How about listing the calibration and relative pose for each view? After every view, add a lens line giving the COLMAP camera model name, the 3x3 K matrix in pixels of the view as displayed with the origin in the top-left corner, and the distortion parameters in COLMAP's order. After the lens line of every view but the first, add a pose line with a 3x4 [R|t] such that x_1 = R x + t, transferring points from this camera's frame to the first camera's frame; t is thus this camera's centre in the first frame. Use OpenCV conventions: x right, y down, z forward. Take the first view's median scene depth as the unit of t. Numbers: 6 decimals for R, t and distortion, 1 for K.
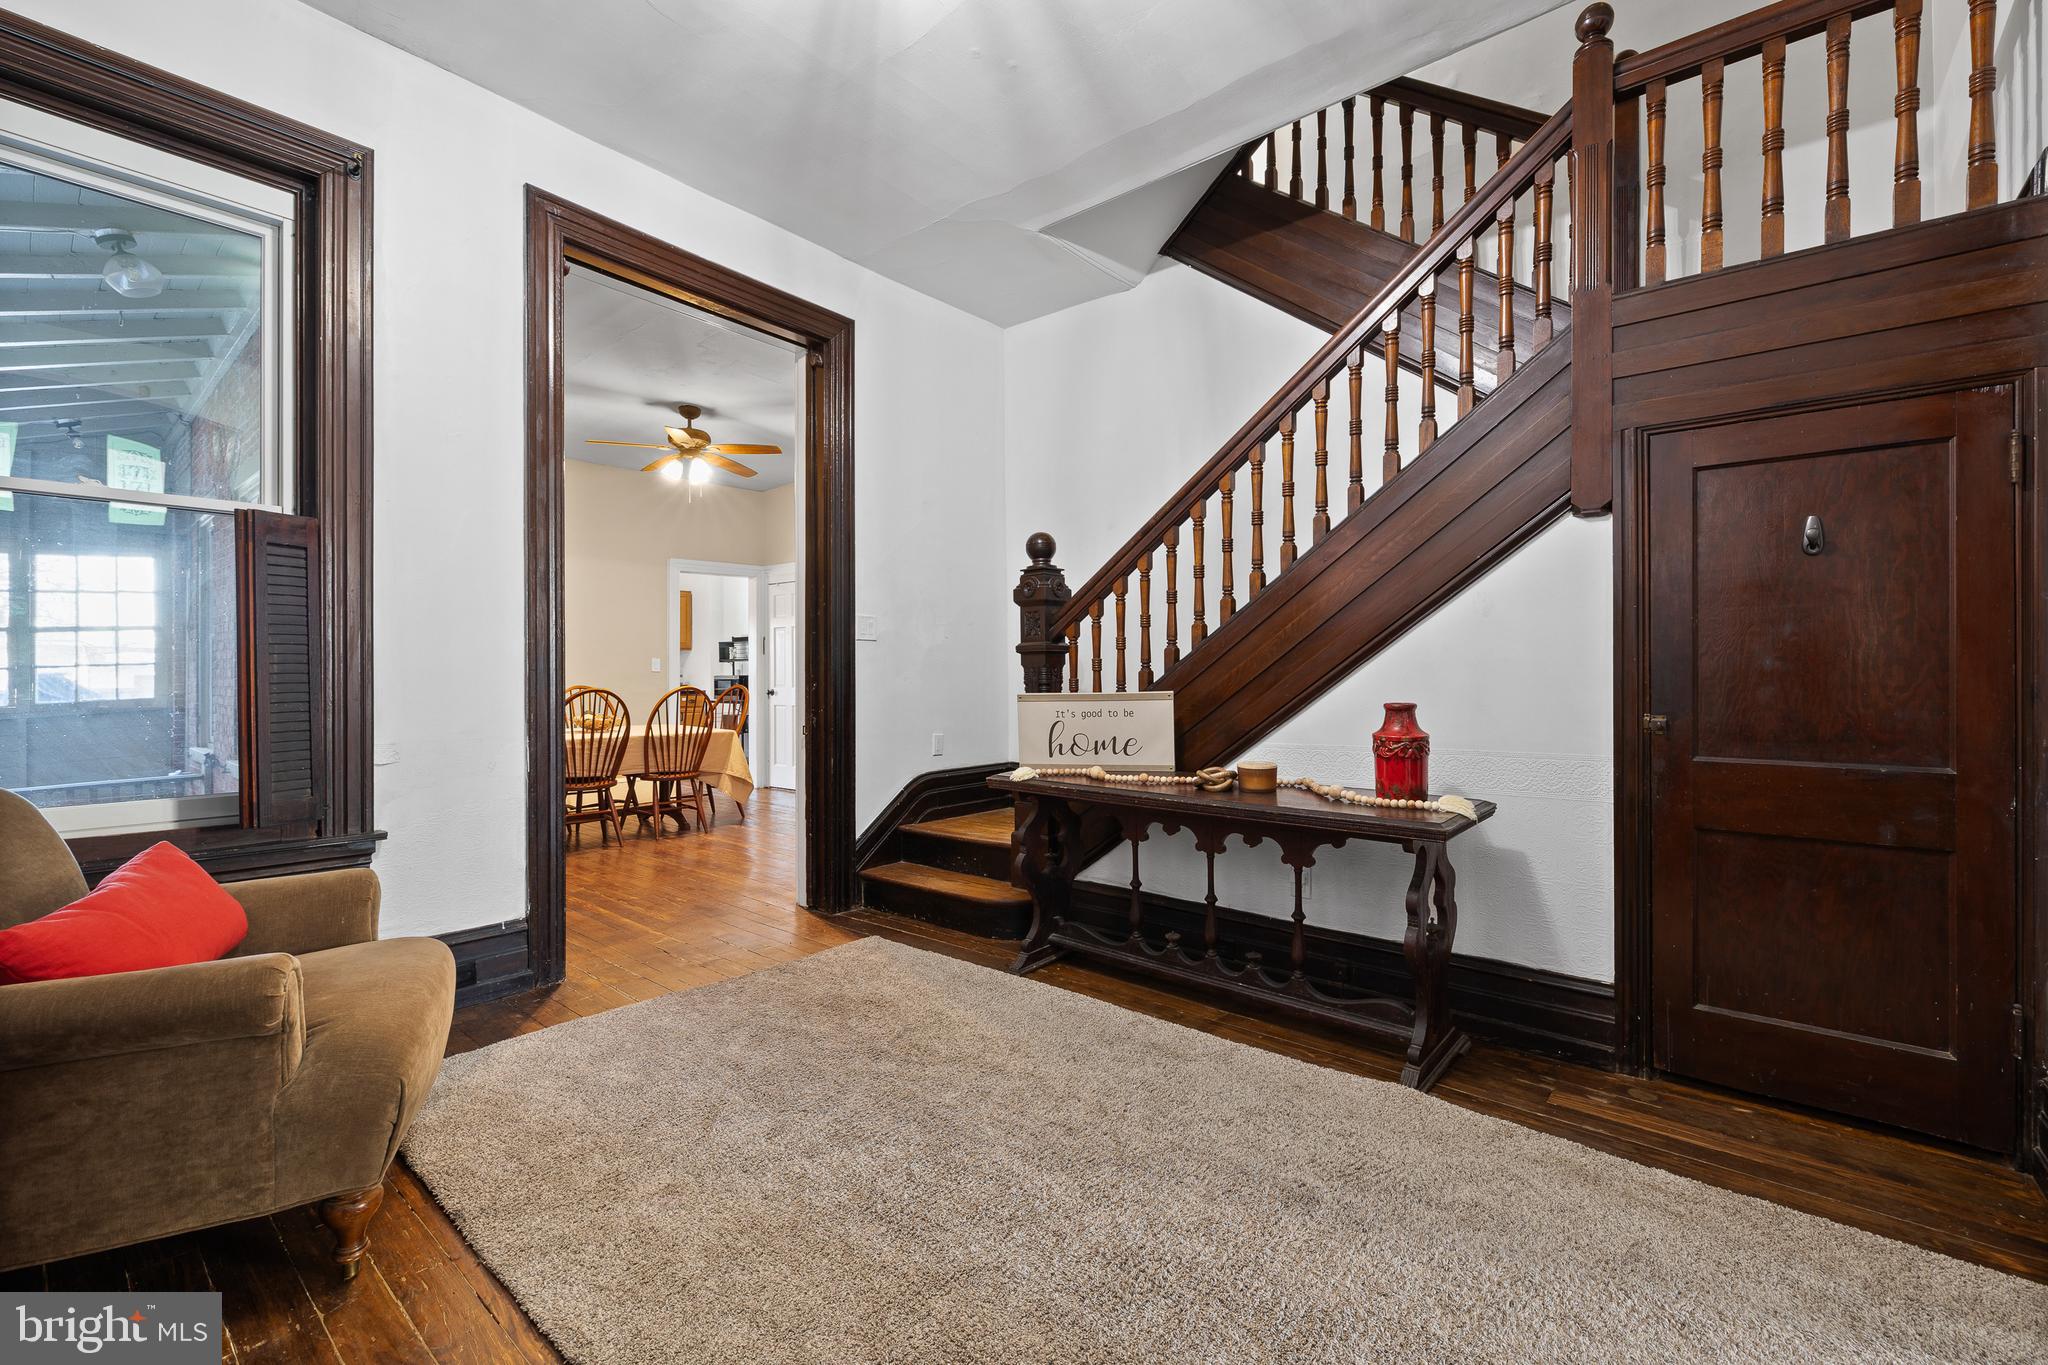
lens RADIAL K [[868.6, 0, 1033.8], [0, 868.6, 668.1], [0, 0, 1]] dist [-0.000729, -0.000849]
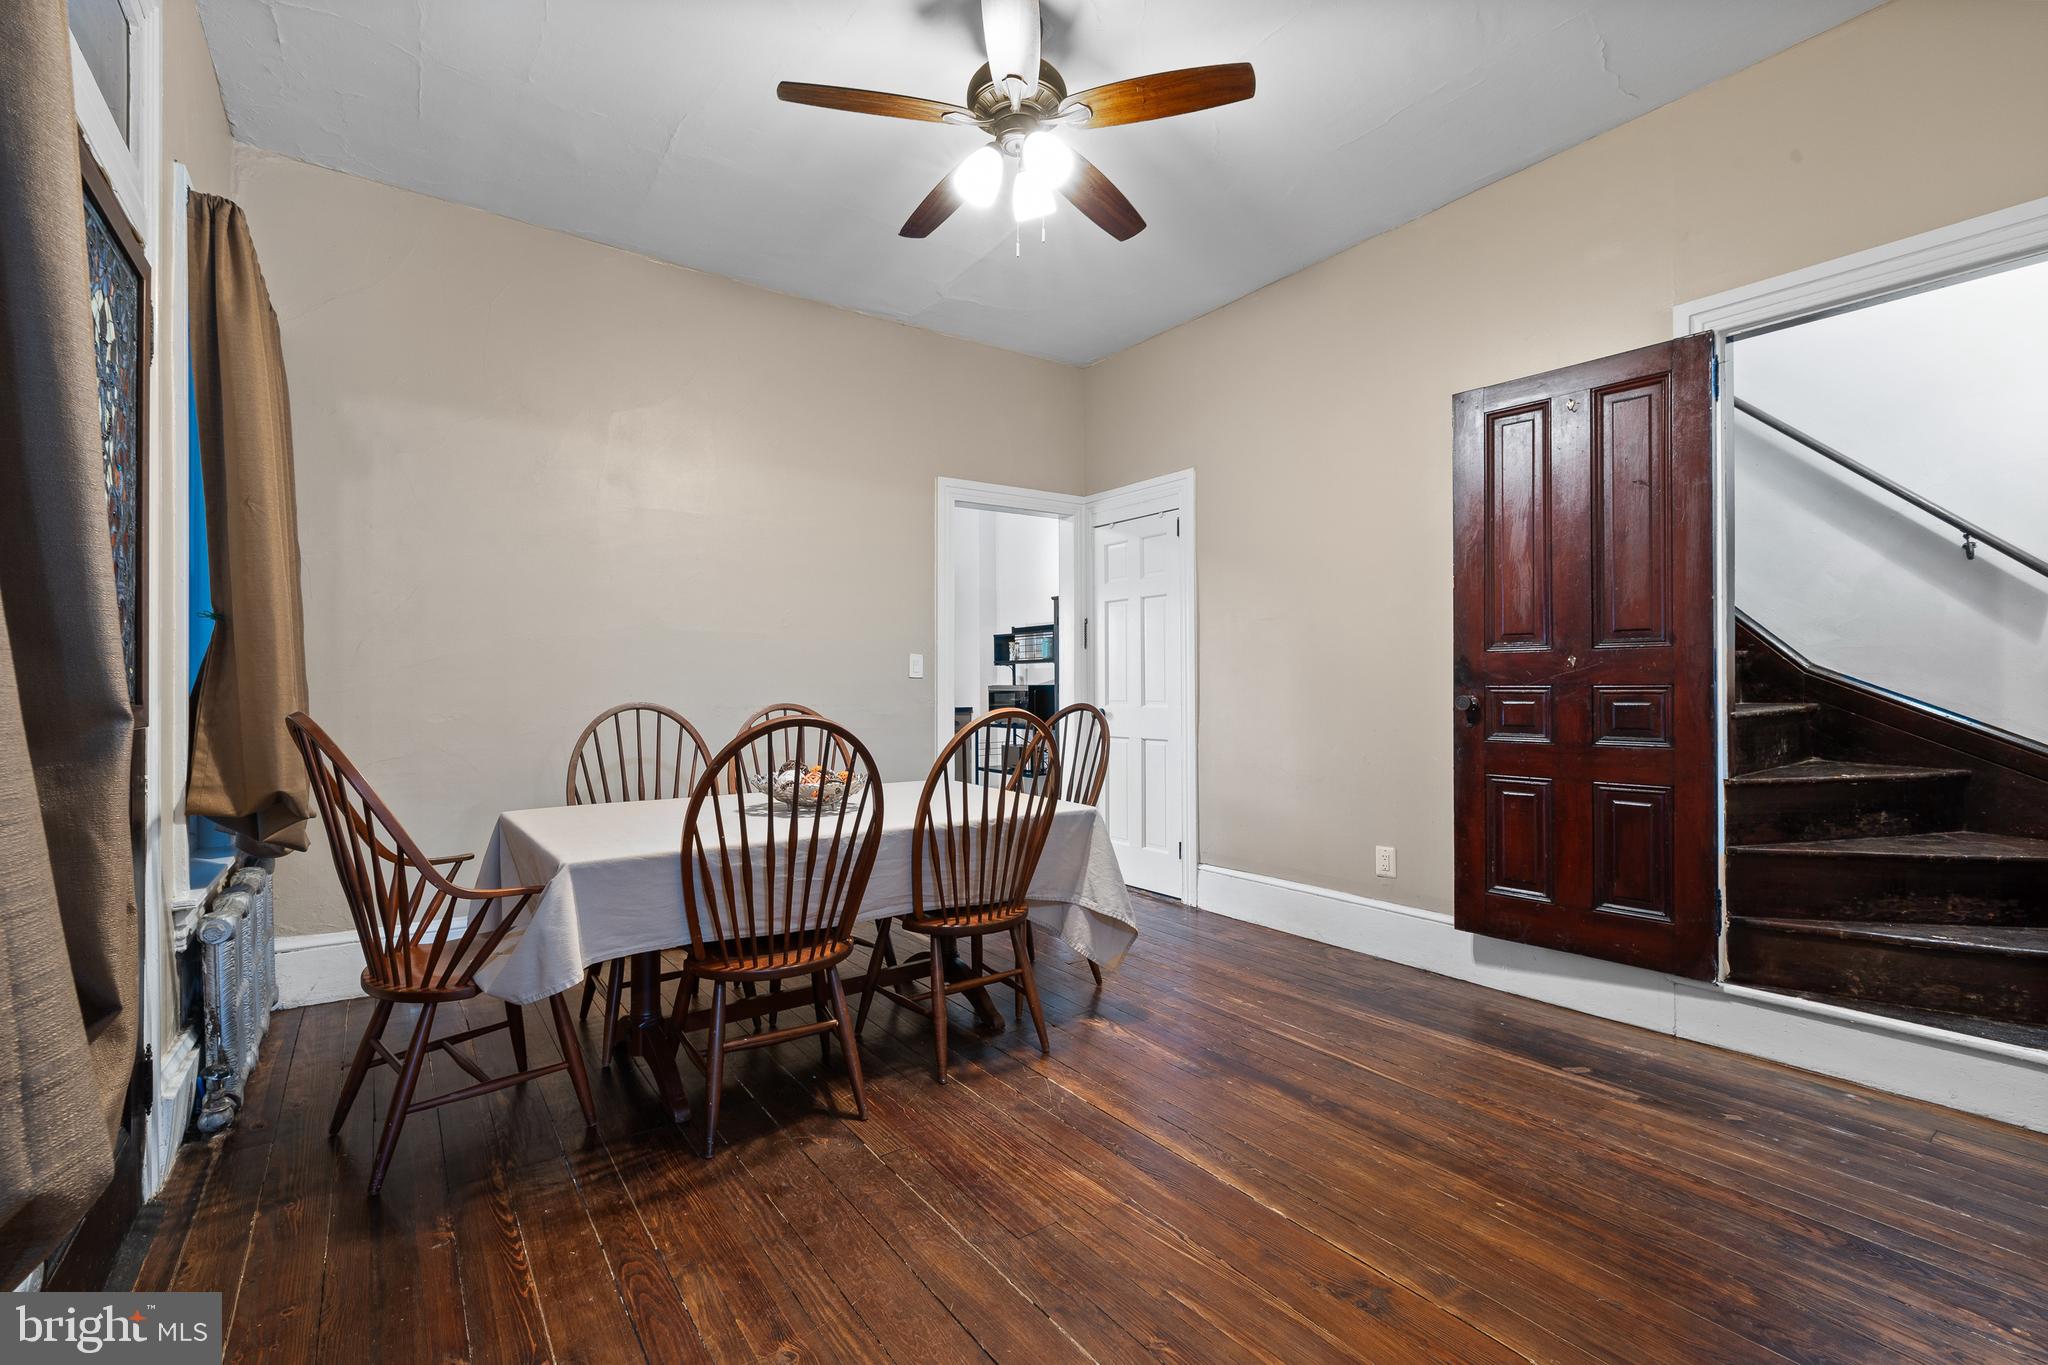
lens RADIAL K [[868.6, 0, 1025.9], [0, 868.6, 685.2], [0, 0, 1]] dist [-0.000729, -0.000849]
pose [[0.969440, 0.006959, -0.245232, -0.290666], [-0.006094, 0.999972, 0.004286, 0.009135], [0.245255, -0.002661, 0.969455, 0.602840]]
